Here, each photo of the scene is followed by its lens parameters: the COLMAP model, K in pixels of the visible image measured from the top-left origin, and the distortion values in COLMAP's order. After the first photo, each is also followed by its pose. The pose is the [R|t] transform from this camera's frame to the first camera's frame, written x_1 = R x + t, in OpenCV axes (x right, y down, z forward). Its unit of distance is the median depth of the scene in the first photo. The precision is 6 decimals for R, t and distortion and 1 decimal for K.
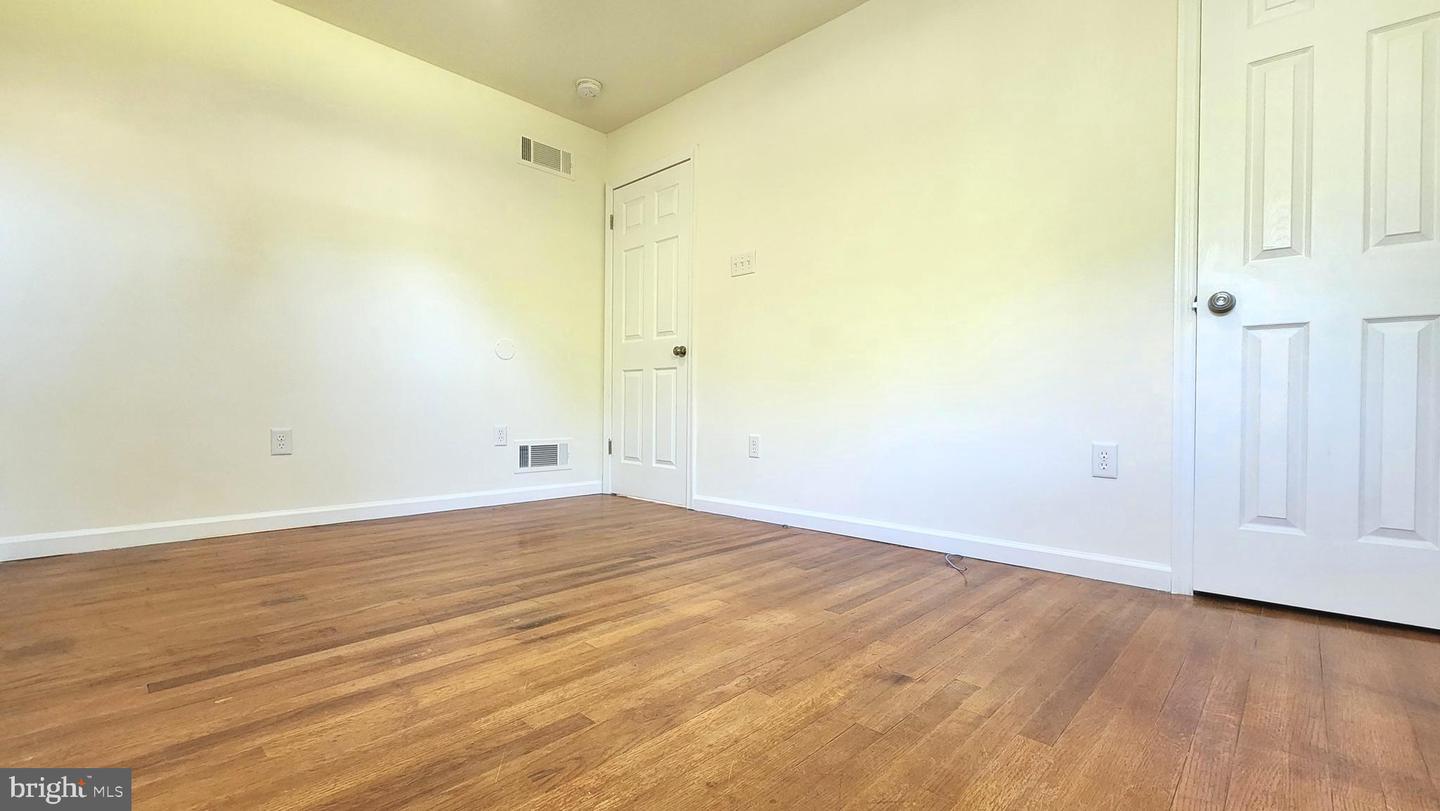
lens RADIAL K [[597.0, 0, 720.1], [0, 597.0, 410.2], [0, 0, 1]] dist [0.001269, 0.000058]
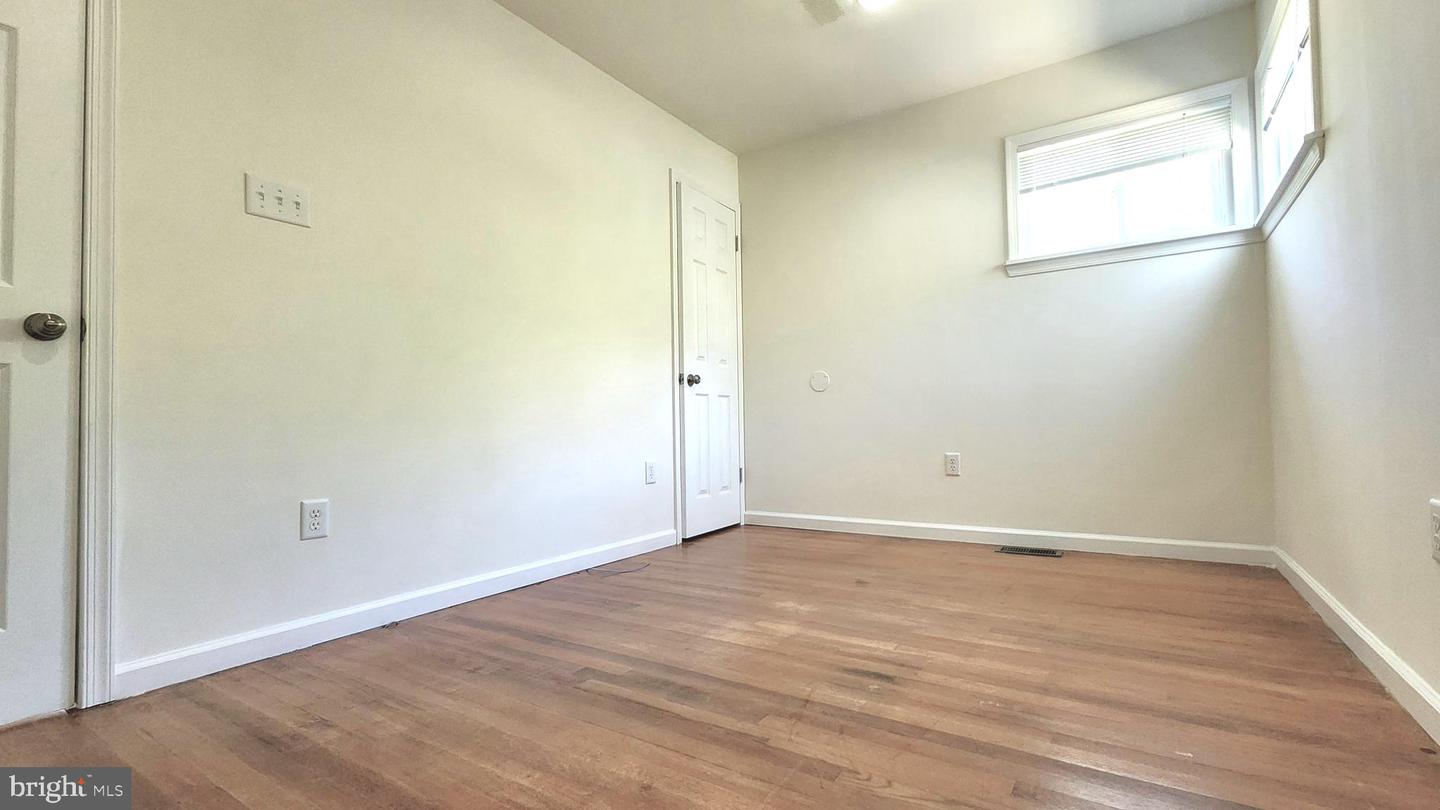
lens RADIAL K [[629.8, 0, 720.0], [0, 629.8, 405.0], [0, 0, 1]] dist [0.002890, 0.000389]
pose [[-0.168883, 0.024812, 0.985324, -1.169140], [0.025770, 0.999452, -0.020751, -0.058899], [-0.985299, 0.021887, -0.169430, 1.286289]]
